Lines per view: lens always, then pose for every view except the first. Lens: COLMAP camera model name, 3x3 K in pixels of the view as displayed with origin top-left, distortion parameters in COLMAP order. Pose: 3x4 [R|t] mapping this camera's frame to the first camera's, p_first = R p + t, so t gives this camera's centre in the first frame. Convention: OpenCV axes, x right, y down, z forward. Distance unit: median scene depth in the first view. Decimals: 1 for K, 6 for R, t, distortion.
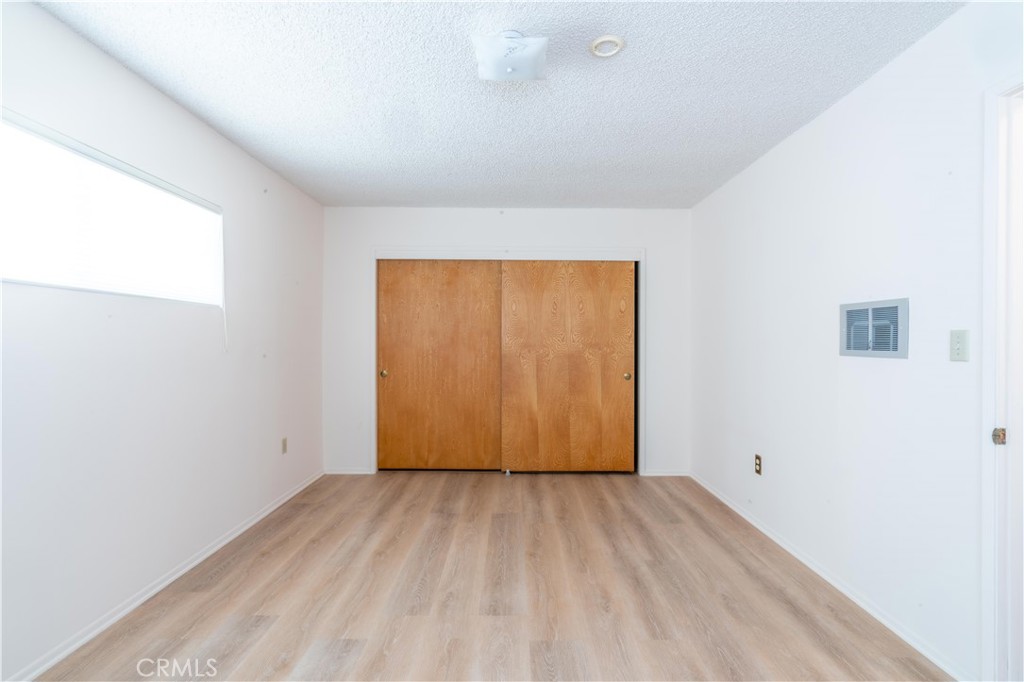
lens RADIAL K [[459.9, 0, 519.6], [0, 459.9, 340.4], [0, 0, 1]] dist [-0.000503, 0.000420]
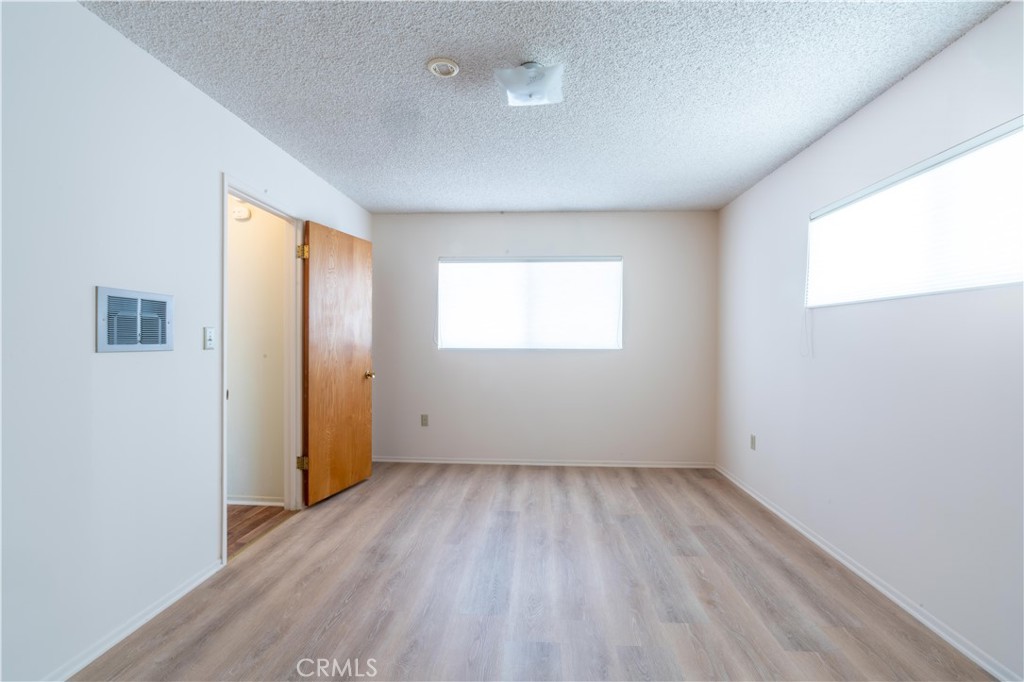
lens RADIAL K [[459.9, 0, 519.6], [0, 459.9, 340.4], [0, 0, 1]] dist [-0.000503, 0.000420]
pose [[-0.998038, -0.009748, 0.061843, -0.059753], [-0.009431, 0.999941, 0.005415, 0.001620], [-0.061892, 0.004822, -0.998071, 1.901814]]
